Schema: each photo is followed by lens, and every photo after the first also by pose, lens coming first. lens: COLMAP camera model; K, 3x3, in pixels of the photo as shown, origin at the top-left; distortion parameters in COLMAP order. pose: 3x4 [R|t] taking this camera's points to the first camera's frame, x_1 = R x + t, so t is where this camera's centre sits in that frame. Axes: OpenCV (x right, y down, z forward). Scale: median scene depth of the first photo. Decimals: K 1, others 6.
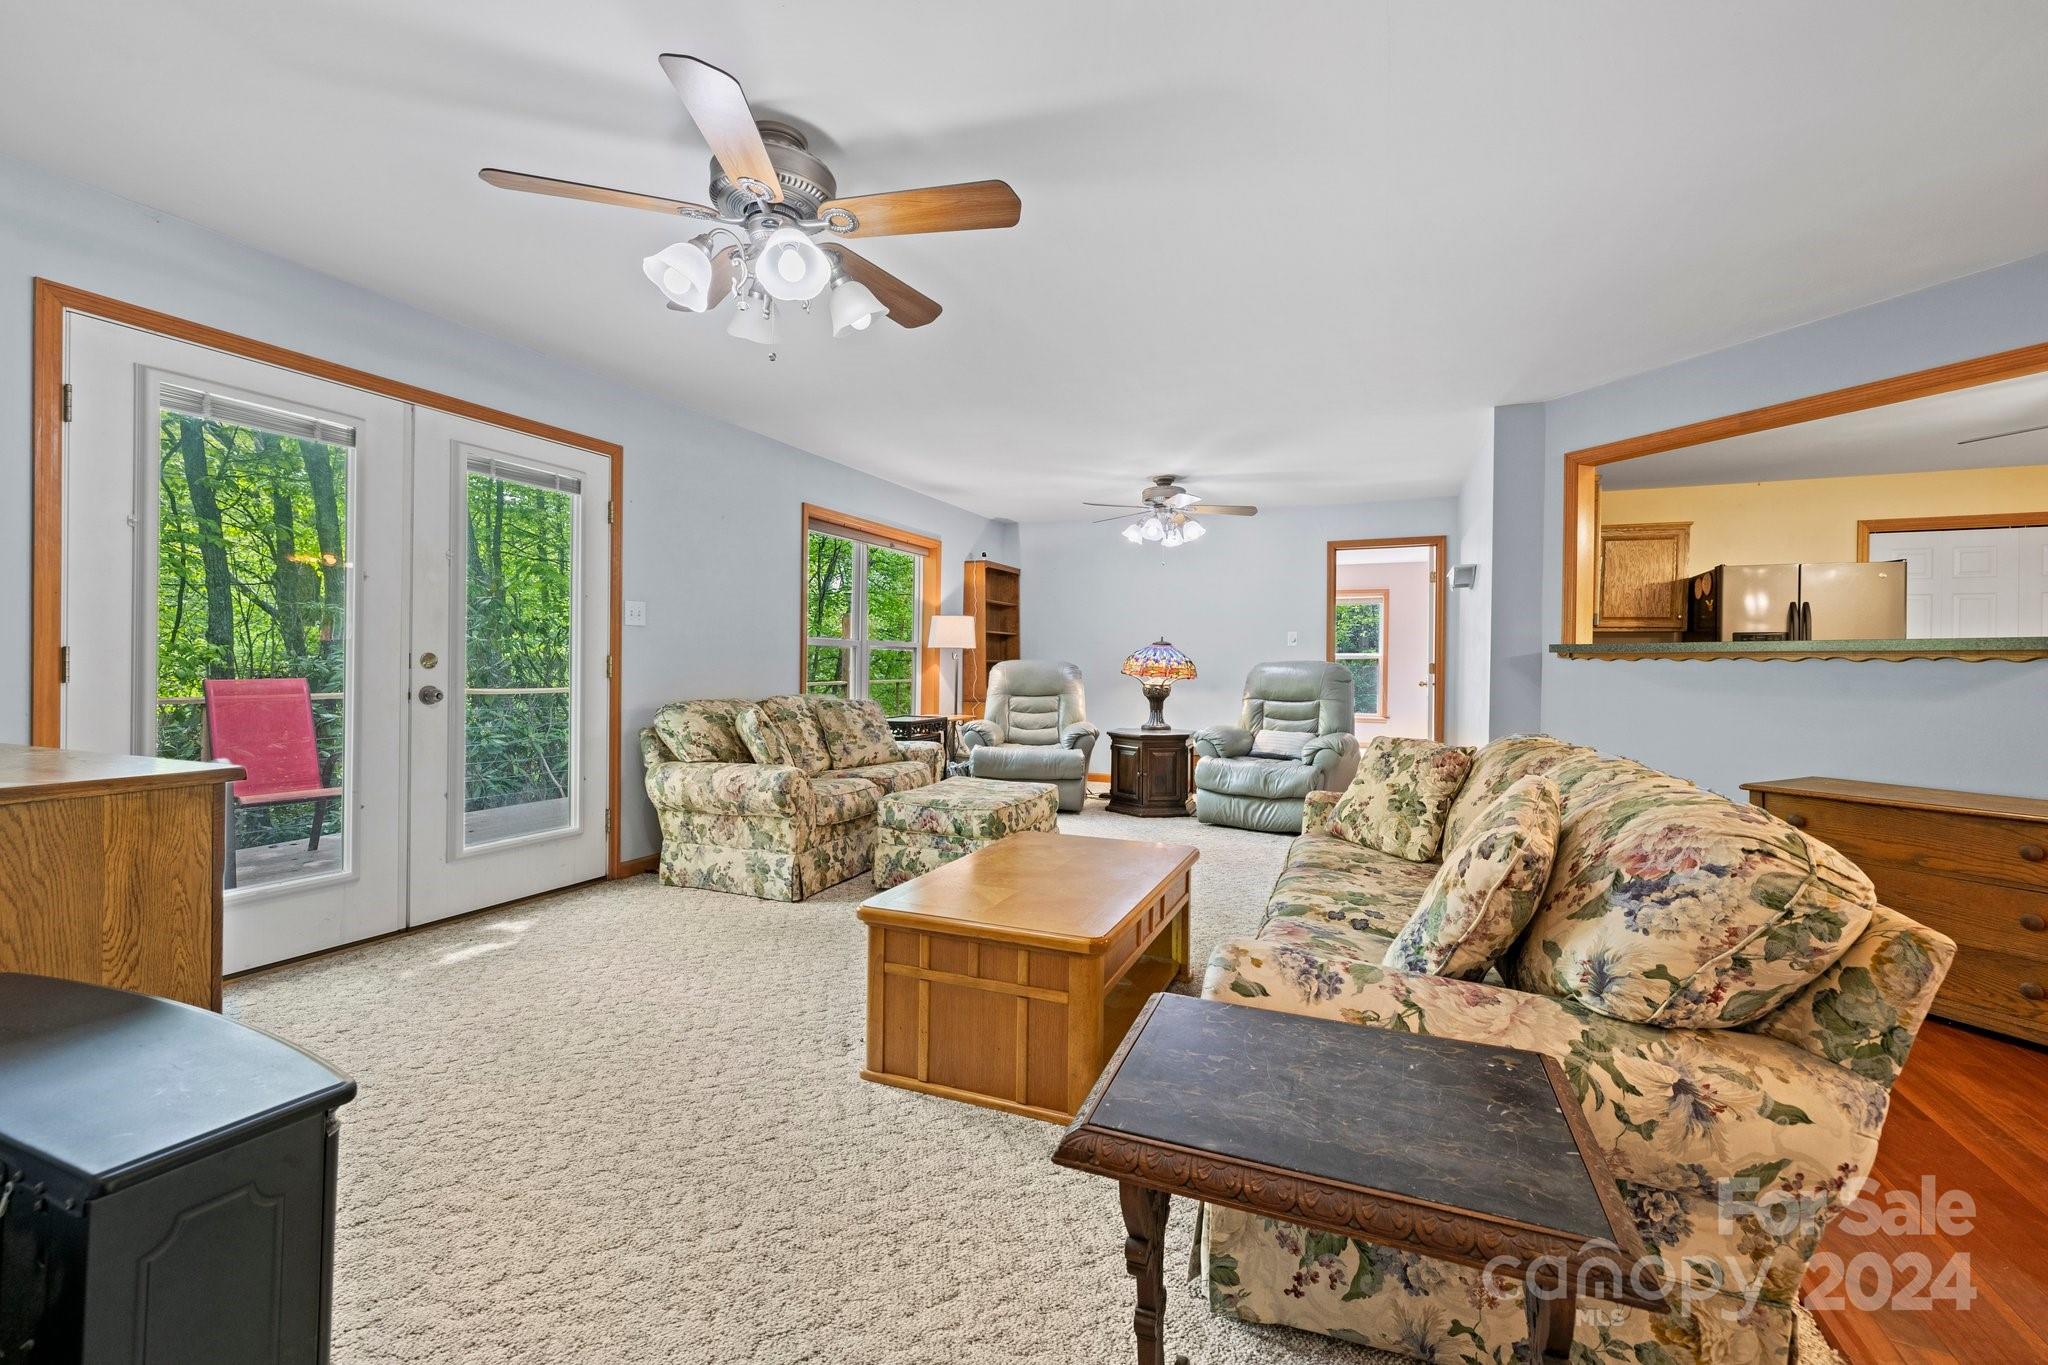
lens RADIAL K [[872.4, 0, 1021.6], [0, 872.4, 659.3], [0, 0, 1]] dist [0.009074, -0.000038]
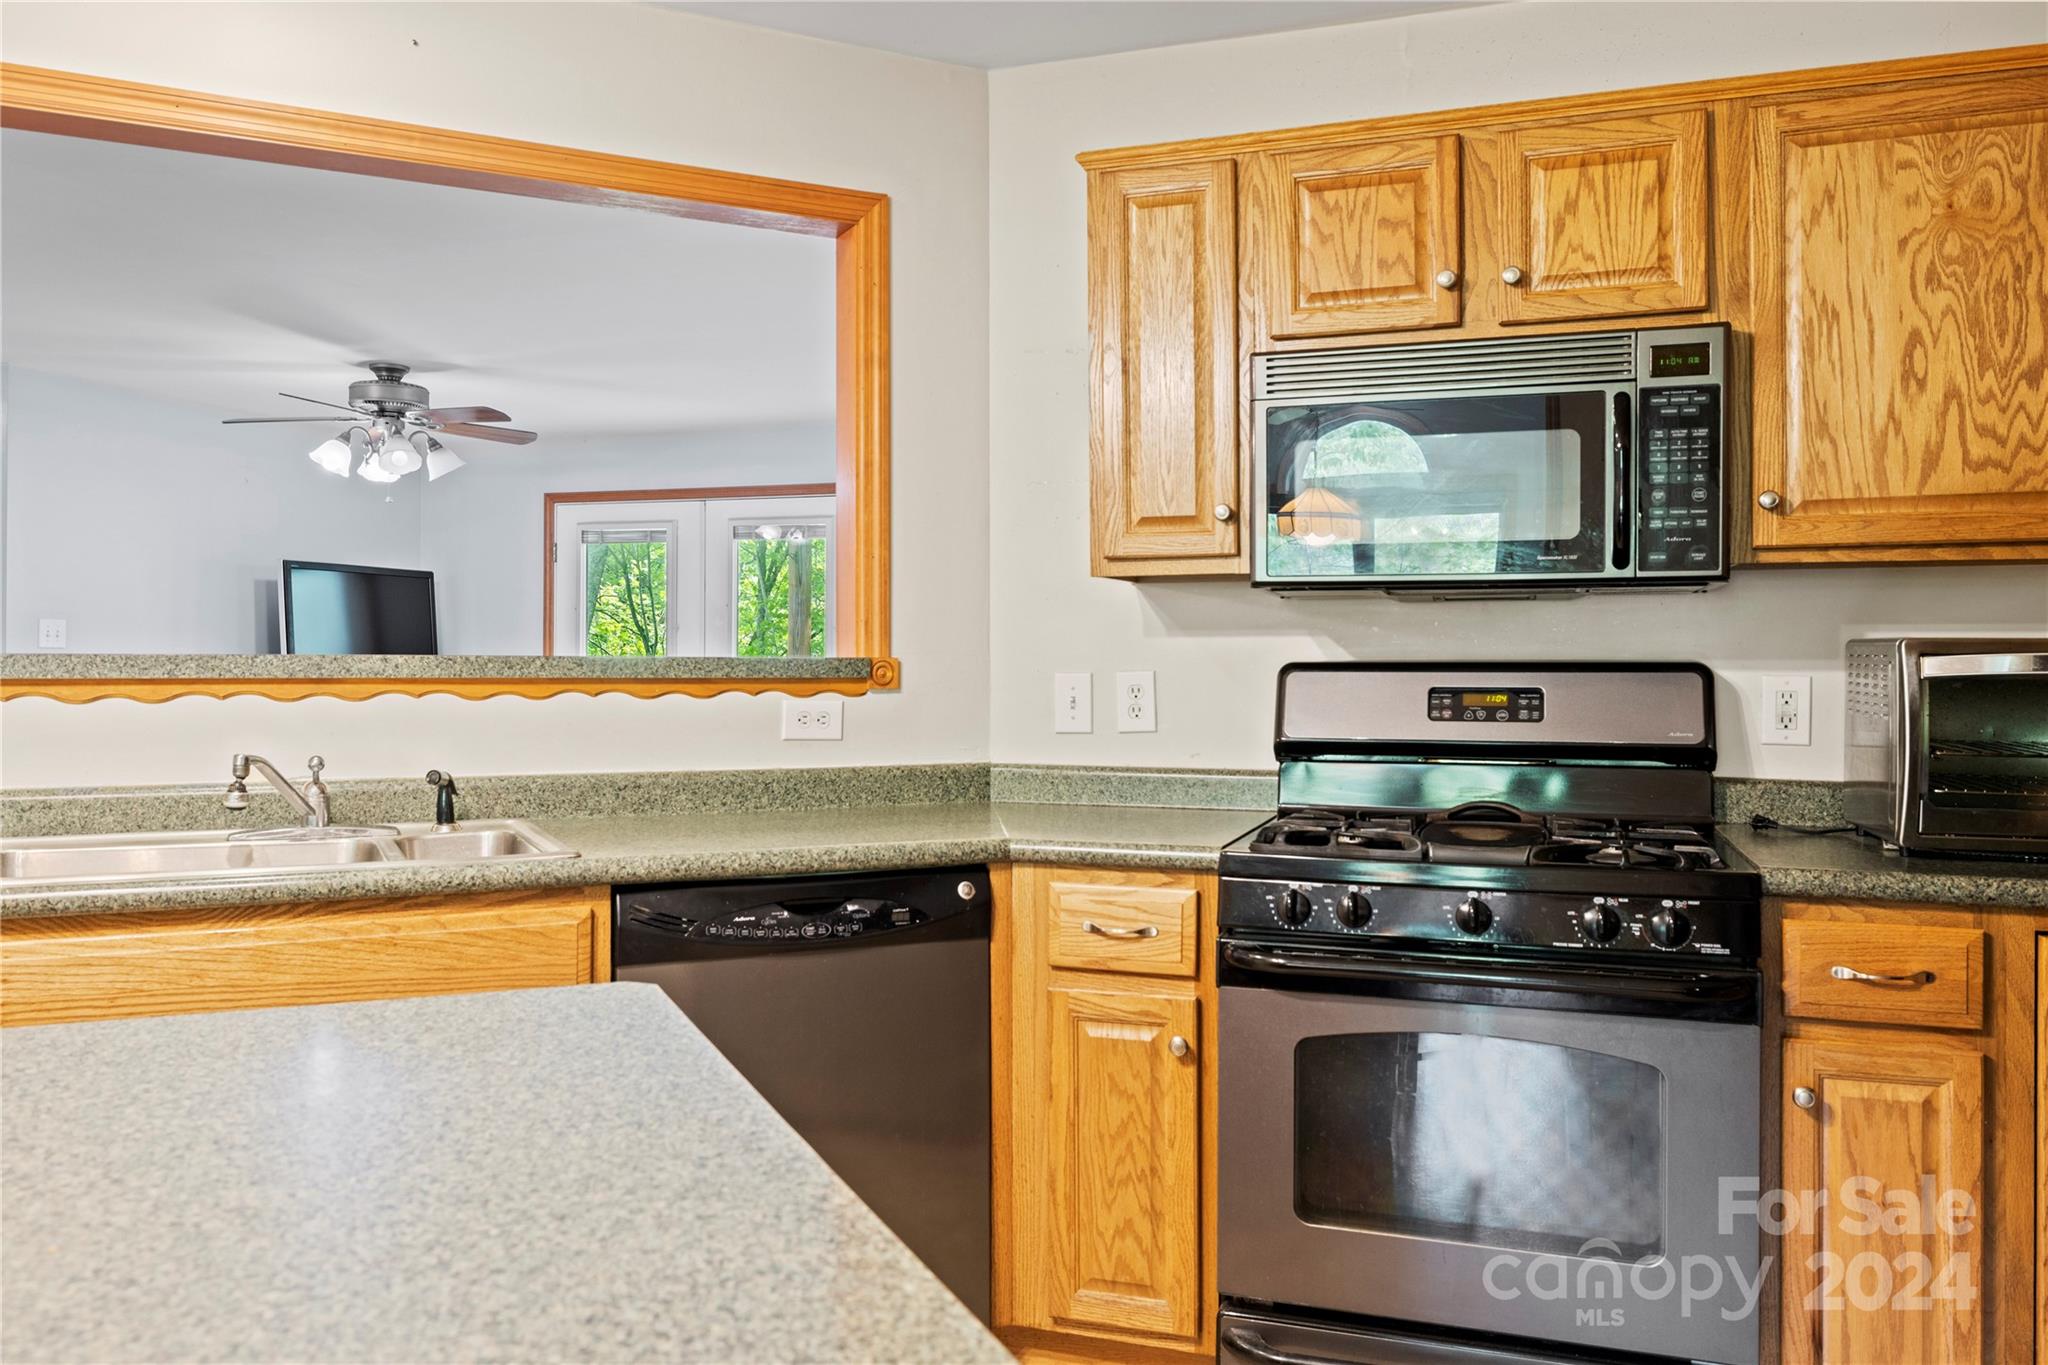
lens RADIAL K [[1504.1, 0, 1024.0], [0, 1504.1, 682.5], [0, 0, 1]] dist [-0.030679, -0.000625]
pose [[0.084725, 0.003737, -0.996397, 1.399608], [0.002410, 0.999989, 0.003956, -0.006857], [0.996401, -0.002736, 0.084715, 1.052300]]
